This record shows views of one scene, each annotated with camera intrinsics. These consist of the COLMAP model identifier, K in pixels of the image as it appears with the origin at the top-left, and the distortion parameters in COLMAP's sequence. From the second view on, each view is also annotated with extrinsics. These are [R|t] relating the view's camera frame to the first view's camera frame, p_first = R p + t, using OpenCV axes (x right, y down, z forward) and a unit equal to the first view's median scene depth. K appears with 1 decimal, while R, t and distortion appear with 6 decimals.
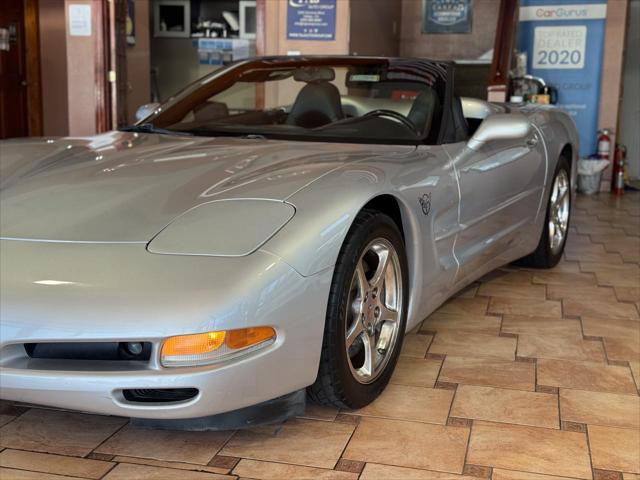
lens RADIAL K [[897.3, 0, 320.0], [0, 897.3, 240.0], [0, 0, 1]] dist [0.194305, -0.391923]
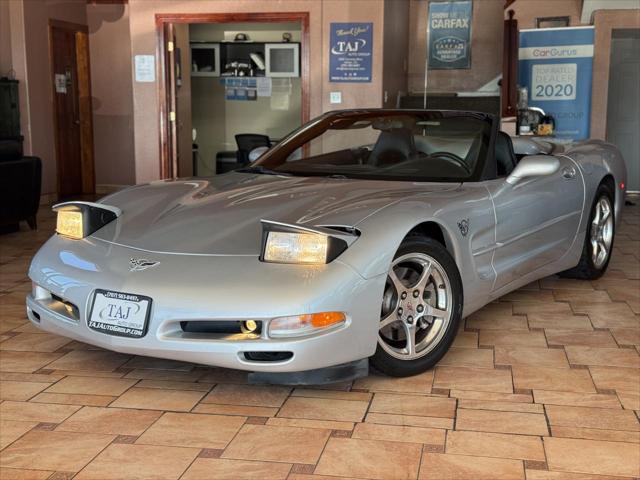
lens RADIAL K [[893.9, 0, 320.0], [0, 893.9, 240.0], [0, 0, 1]] dist [0.215506, -0.519479]
pose [[0.998196, -0.029052, 0.052544, -0.107620], [0.030043, 0.999383, -0.018178, 0.002954], [-0.051984, 0.019724, 0.998453, -0.145515]]
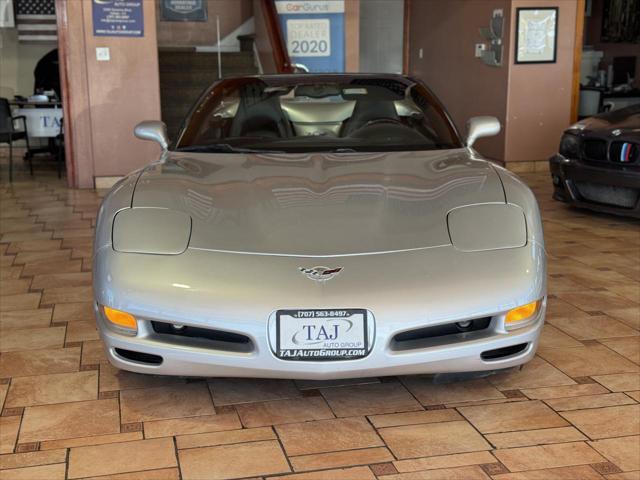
lens RADIAL K [[893.9, 0, 320.0], [0, 893.9, 240.0], [0, 0, 1]] dist [0.215506, -0.519479]
pose [[0.889338, -0.120503, 0.441087, -0.269216], [0.102351, 0.992634, 0.064818, -0.031225], [-0.445649, -0.012499, 0.895121, -0.031127]]
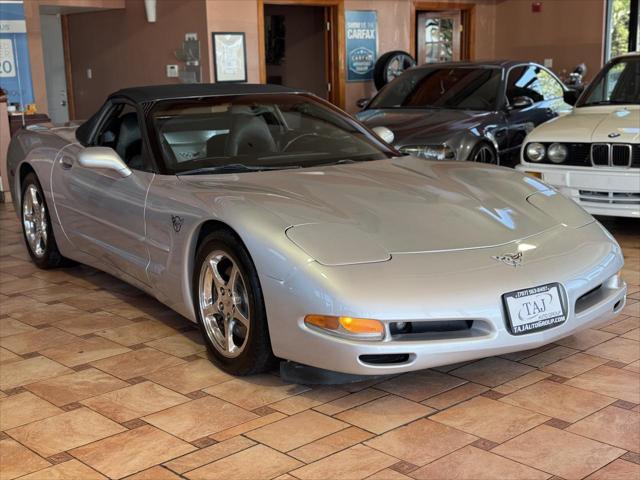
lens RADIAL K [[893.9, 0, 320.0], [0, 893.9, 240.0], [0, 0, 1]] dist [0.215506, -0.519479]
pose [[0.544193, -0.191629, 0.816782, -0.481989], [0.172563, 0.978315, 0.114555, -0.056580], [-0.821022, 0.078606, 0.565460, 0.072542]]
